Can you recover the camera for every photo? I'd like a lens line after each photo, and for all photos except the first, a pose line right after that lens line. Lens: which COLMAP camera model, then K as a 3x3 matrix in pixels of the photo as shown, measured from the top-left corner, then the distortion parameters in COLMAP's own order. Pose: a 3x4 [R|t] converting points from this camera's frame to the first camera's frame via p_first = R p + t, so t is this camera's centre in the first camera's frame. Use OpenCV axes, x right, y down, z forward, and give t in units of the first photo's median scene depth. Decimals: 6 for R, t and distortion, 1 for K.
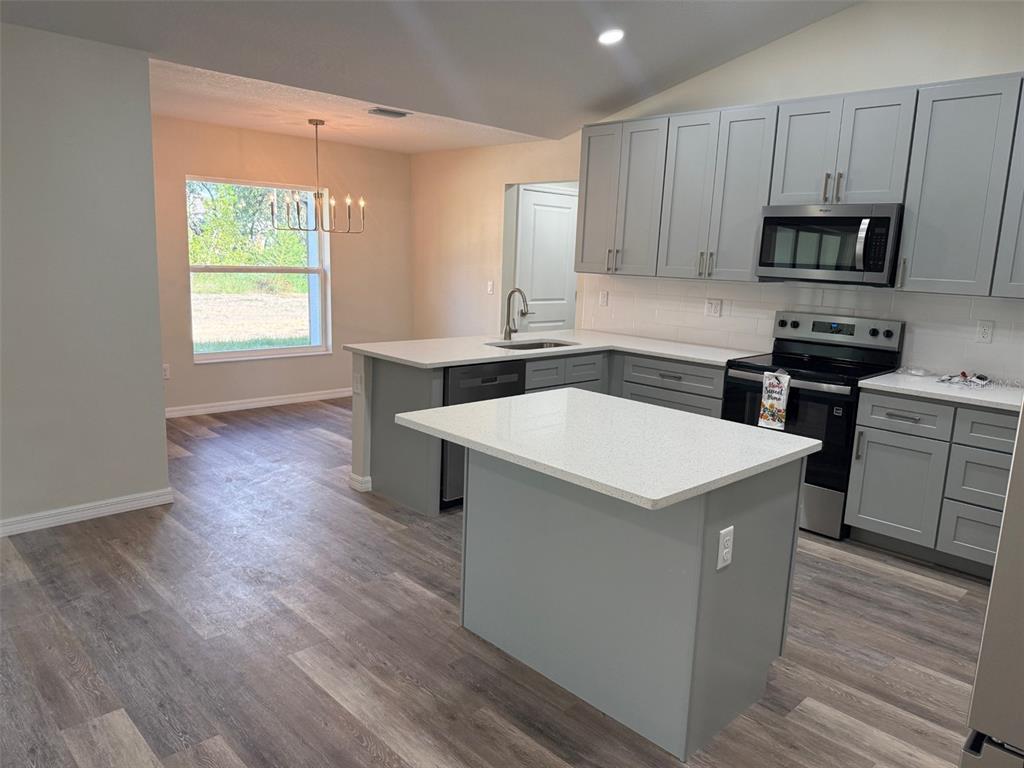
lens RADIAL K [[721.2, 0, 507.7], [0, 721.2, 382.2], [0, 0, 1]] dist [0.017979, -0.027834]
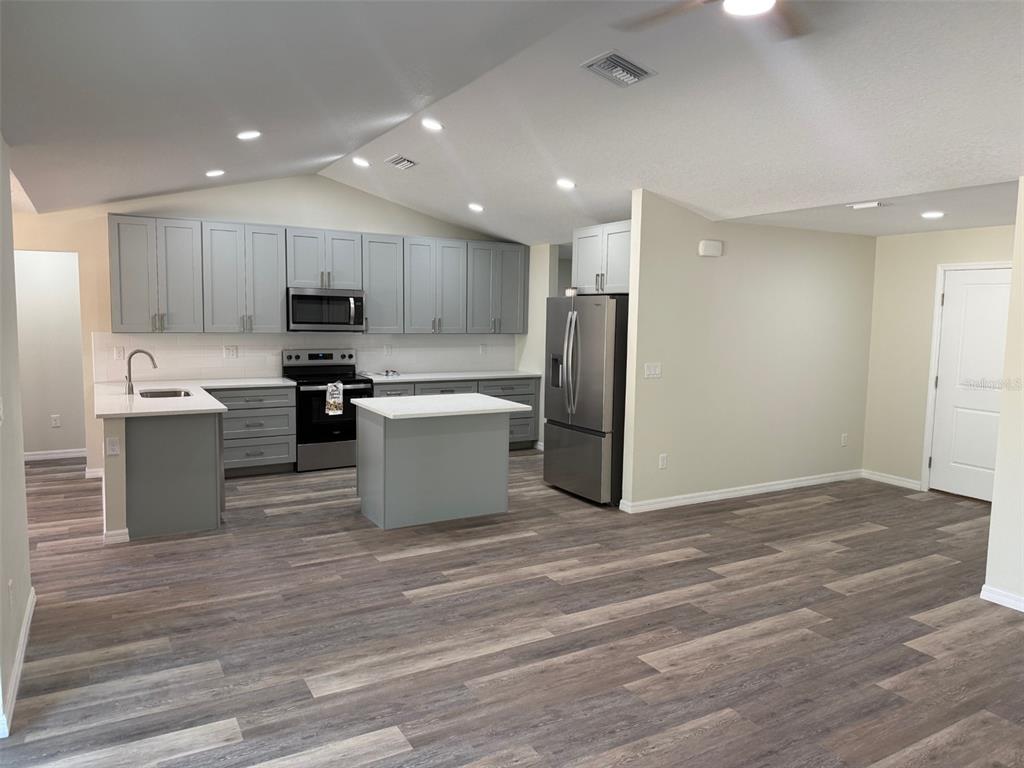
lens RADIAL K [[721.2, 0, 521.0], [0, 721.2, 387.5], [0, 0, 1]] dist [0.017979, -0.027834]
pose [[0.231987, -0.135197, 0.963278, -1.255521], [0.167200, 0.981097, 0.097431, -0.100674], [-0.958241, 0.138457, 0.250207, 0.119034]]
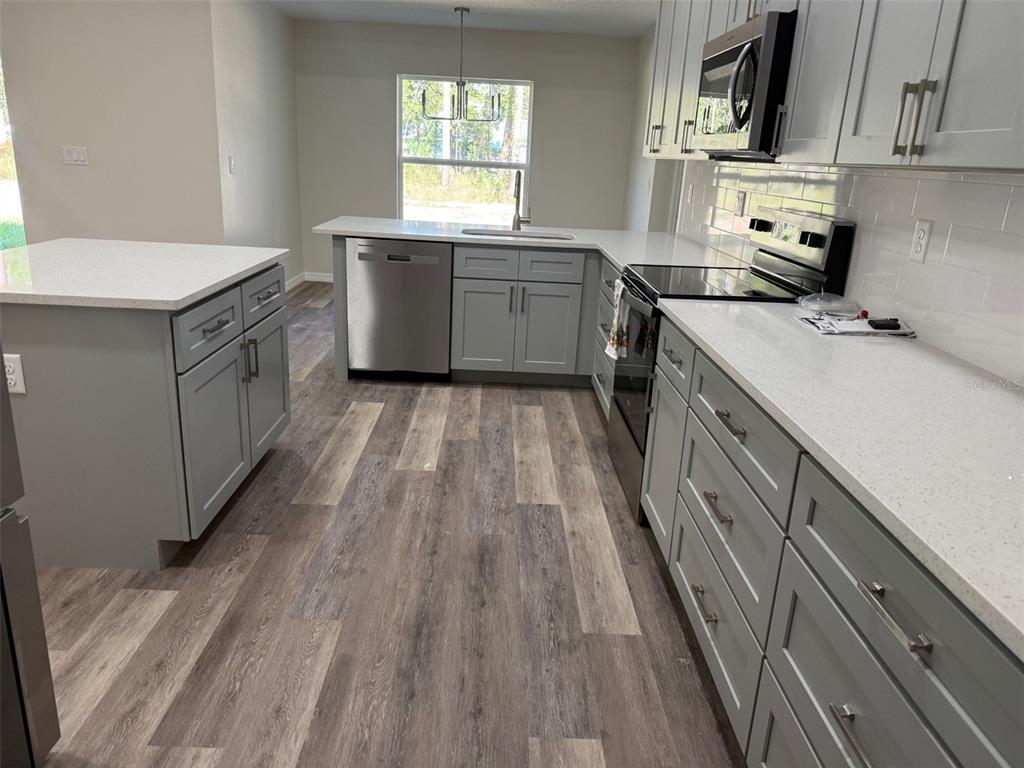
lens RADIAL K [[721.2, 0, 512.7], [0, 721.2, 376.3], [0, 0, 1]] dist [0.017979, -0.027834]
pose [[0.731540, 0.199334, -0.652009, 0.791380], [-0.146470, 0.979925, 0.135250, -0.000354], [0.665880, -0.003441, 0.746051, 0.393536]]
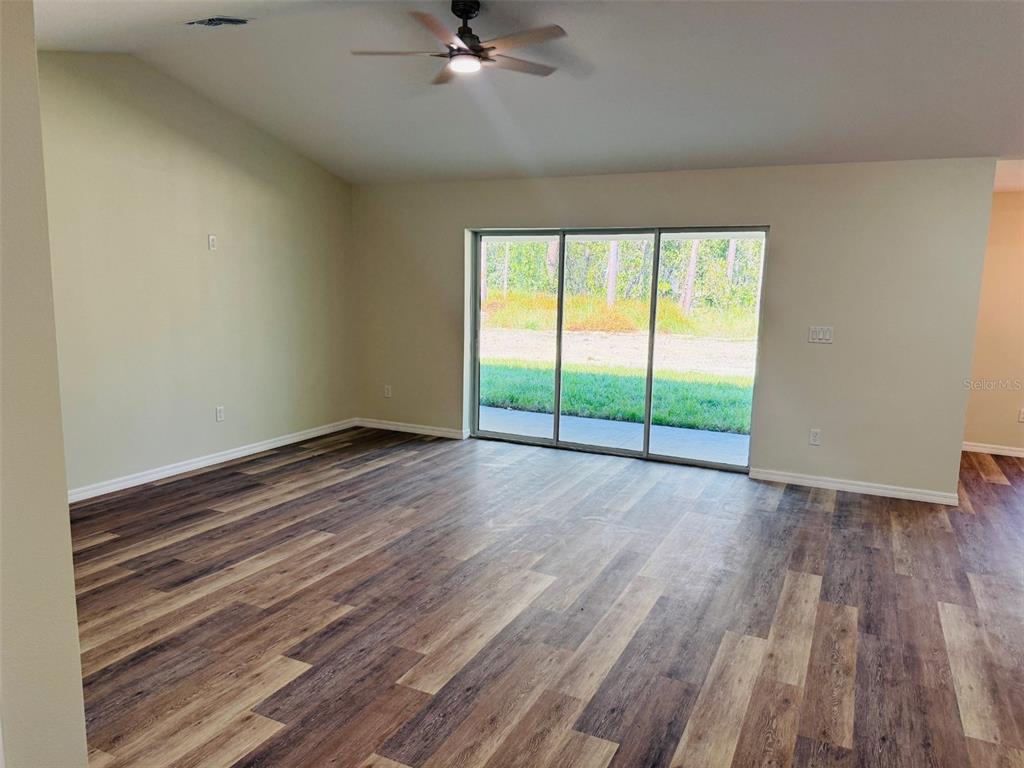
lens RADIAL K [[721.2, 0, 518.3], [0, 721.2, 387.6], [0, 0, 1]] dist [0.017979, -0.027834]
pose [[0.346815, 0.119194, -0.930329, 0.432174], [-0.183094, 0.981413, 0.057483, 0.032833], [0.919889, 0.150402, 0.362192, -0.189577]]
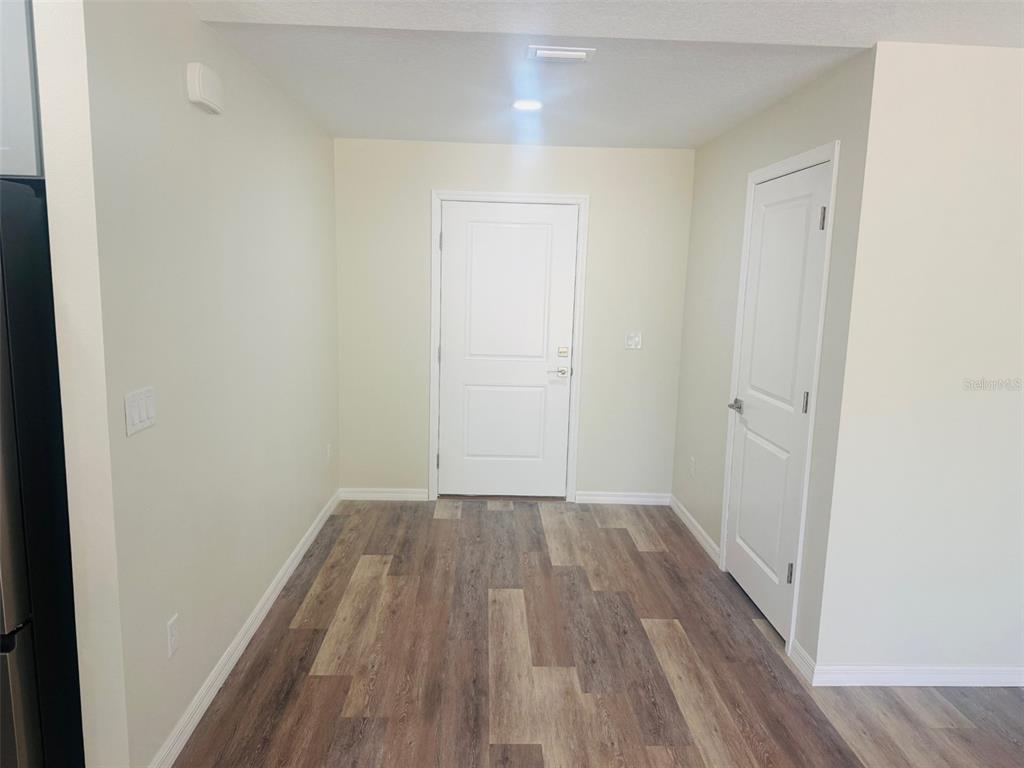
lens RADIAL K [[721.2, 0, 515.3], [0, 721.2, 382.5], [0, 0, 1]] dist [0.017979, -0.027834]
pose [[-0.742057, -0.154772, 0.652225, -0.299435], [0.069416, 0.950008, 0.304411, -0.107284], [-0.666734, 0.271165, -0.694216, 0.401436]]
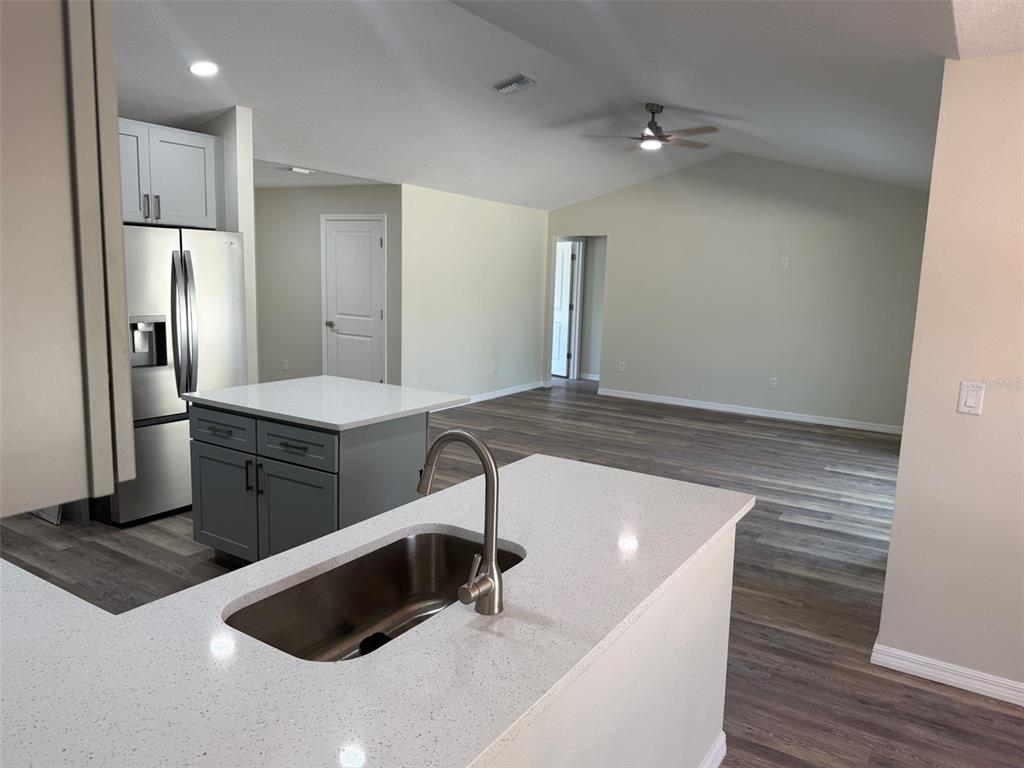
lens RADIAL K [[721.2, 0, 520.9], [0, 721.2, 382.1], [0, 0, 1]] dist [0.017979, -0.027834]
pose [[-0.968749, -0.028359, -0.246416, 0.071165], [-0.107854, 0.942772, 0.315514, -0.310932], [0.223366, 0.332231, -0.916368, 1.576993]]
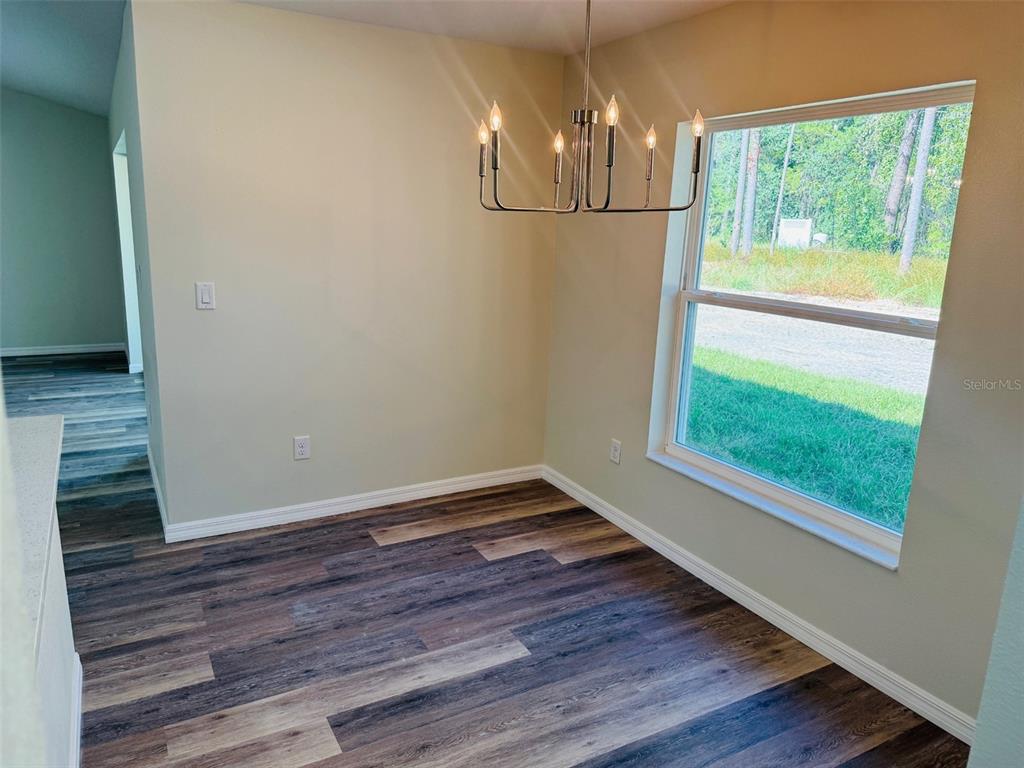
lens RADIAL K [[721.2, 0, 508.6], [0, 721.2, 385.0], [0, 0, 1]] dist [0.017979, -0.027834]
pose [[-0.247734, 0.174485, -0.952986, 0.200266], [-0.219912, 0.947846, 0.230711, -0.294364], [0.943539, 0.266728, -0.196443, 1.558256]]
